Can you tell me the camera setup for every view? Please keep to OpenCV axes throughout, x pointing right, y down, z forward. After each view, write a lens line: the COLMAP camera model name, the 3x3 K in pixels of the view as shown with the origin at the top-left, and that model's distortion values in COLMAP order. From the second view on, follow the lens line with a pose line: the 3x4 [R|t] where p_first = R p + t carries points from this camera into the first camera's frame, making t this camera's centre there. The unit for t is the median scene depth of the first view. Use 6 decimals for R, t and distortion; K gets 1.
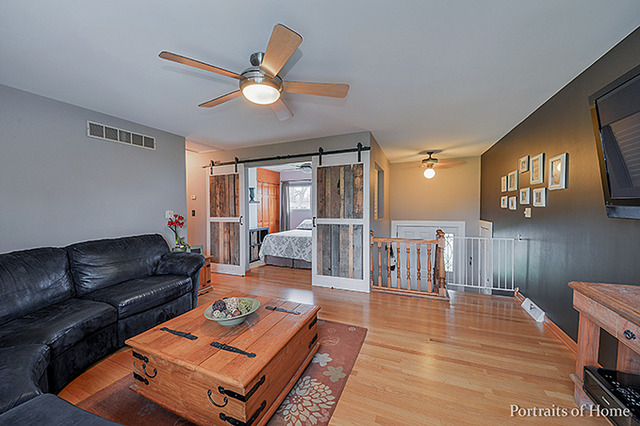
lens RADIAL K [[235.2, 0, 322.1], [0, 235.2, 214.4], [0, 0, 1]] dist [-0.001594, -0.000147]
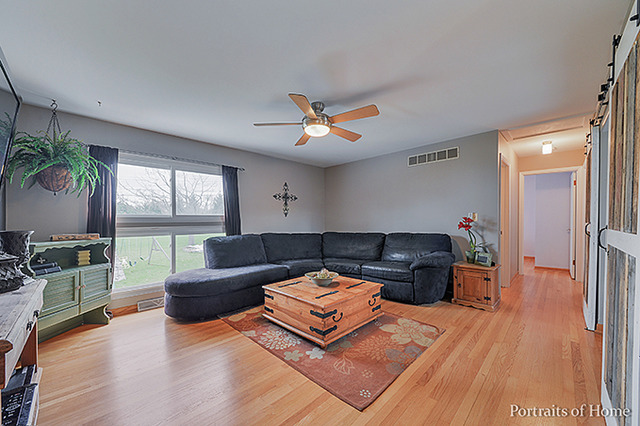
lens RADIAL K [[247.3, 0, 317.2], [0, 247.3, 215.2], [0, 0, 1]] dist [0.001870, 0.000015]
pose [[-0.376952, -0.007561, -0.926202, 0.639802], [-0.019161, 0.999816, -0.000364, 0.004704], [0.926035, 0.017610, -0.377028, 0.892154]]
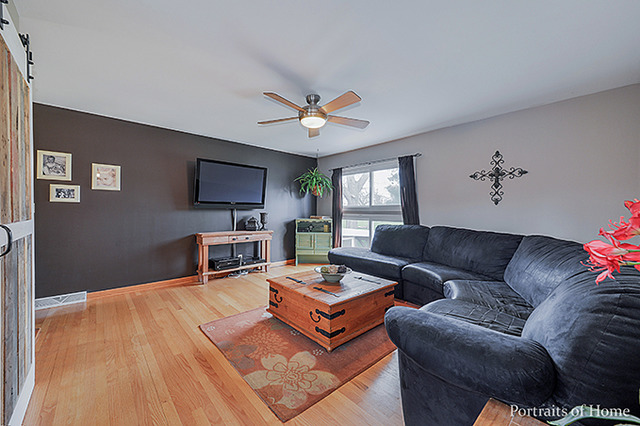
lens RADIAL K [[246.9, 0, 320.4], [0, 246.9, 204.8], [0, 0, 1]] dist [0.001586, 0.000058]
pose [[-0.898523, 0.015797, 0.438642, -0.550047], [0.019356, 0.999806, 0.003643, -0.000021], [-0.438500, 0.011763, -0.898654, 1.339156]]
